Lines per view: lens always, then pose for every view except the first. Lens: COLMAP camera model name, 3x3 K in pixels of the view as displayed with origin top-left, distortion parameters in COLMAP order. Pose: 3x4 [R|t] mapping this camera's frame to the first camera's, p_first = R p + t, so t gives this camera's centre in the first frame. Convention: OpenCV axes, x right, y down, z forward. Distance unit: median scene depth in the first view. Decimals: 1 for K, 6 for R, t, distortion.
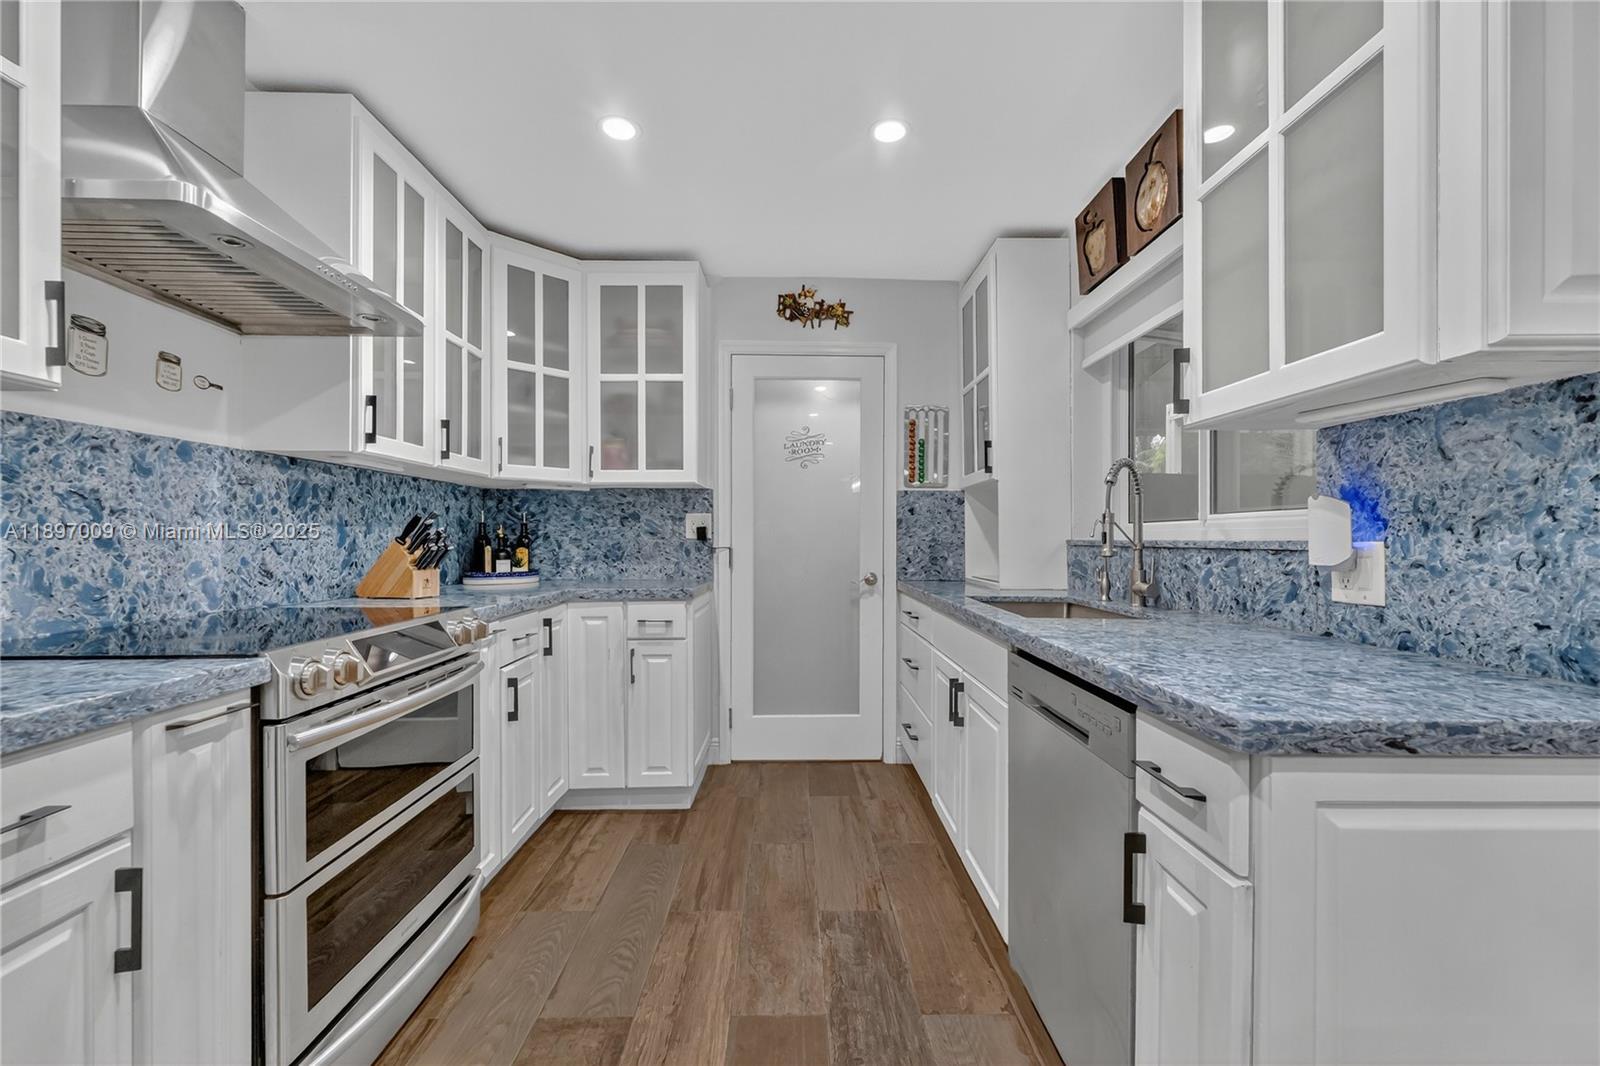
lens RADIAL K [[652.1, 0, 804.1], [0, 652.1, 535.5], [0, 0, 1]] dist [0.001106, -0.000379]
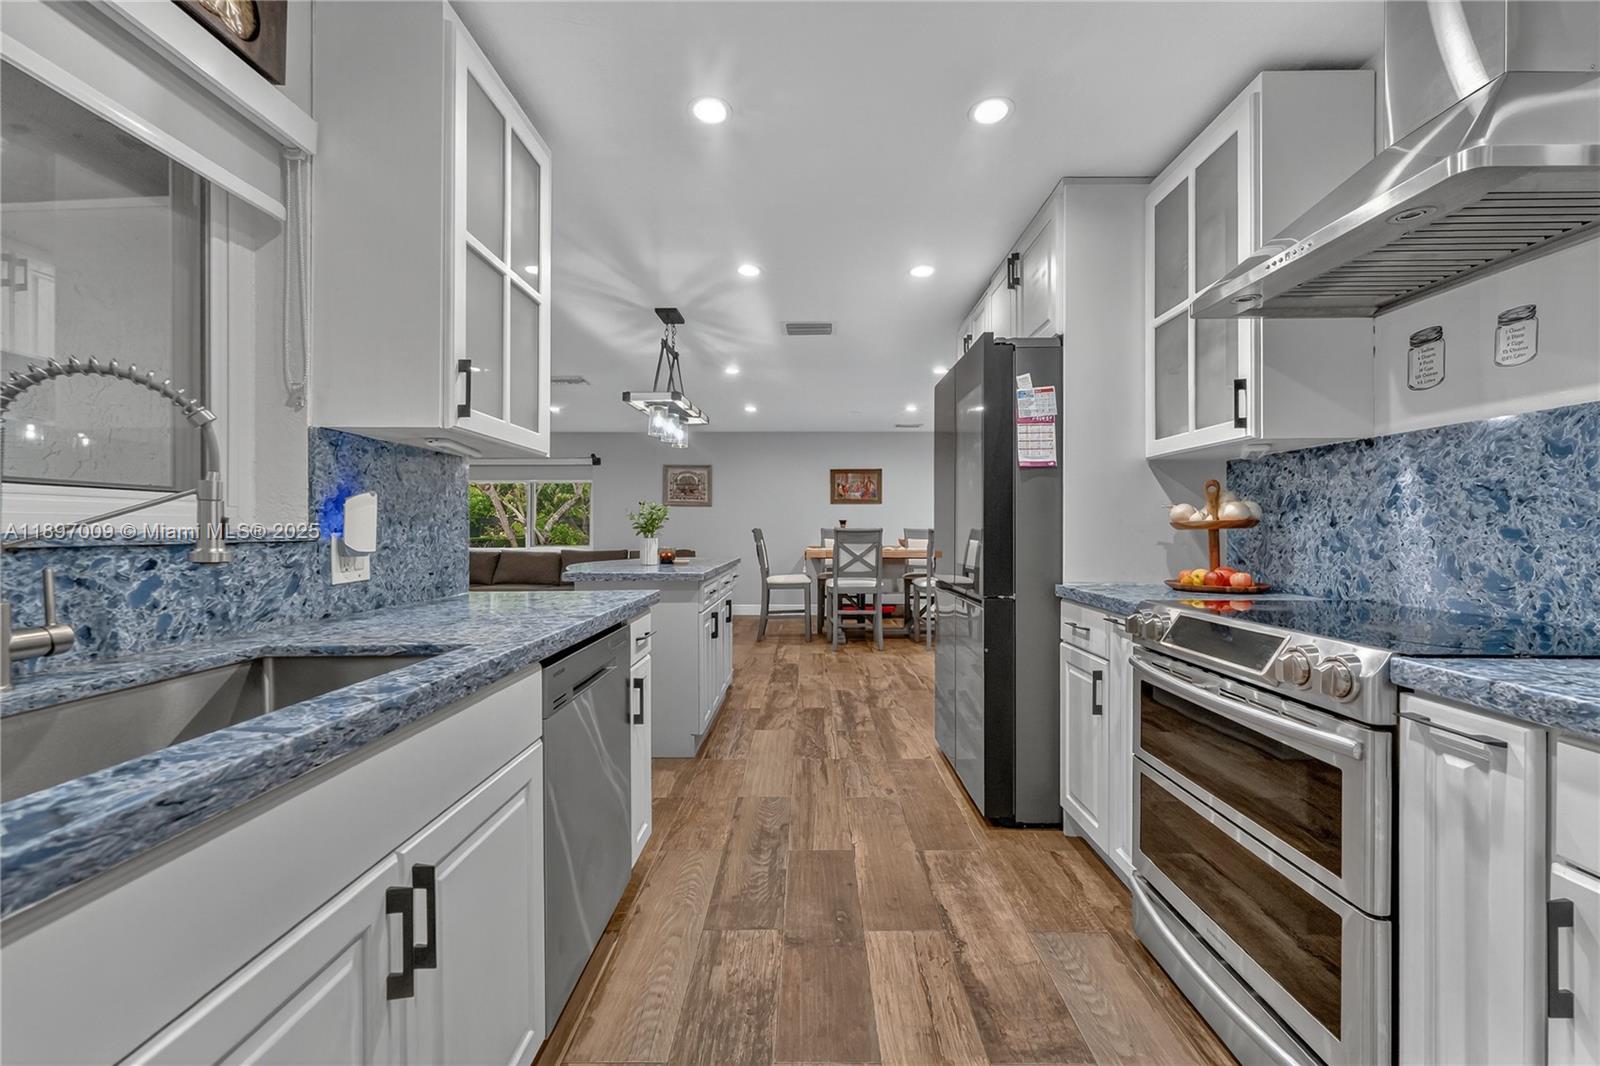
lens RADIAL K [[652.1, 0, 801.3], [0, 652.1, 532.6], [0, 0, 1]] dist [0.001106, -0.000379]
pose [[-0.999309, 0.000201, 0.037165, -0.038696], [0.000246, 0.999999, 0.001228, 0.008897], [-0.037165, 0.001237, -0.999308, 2.005534]]
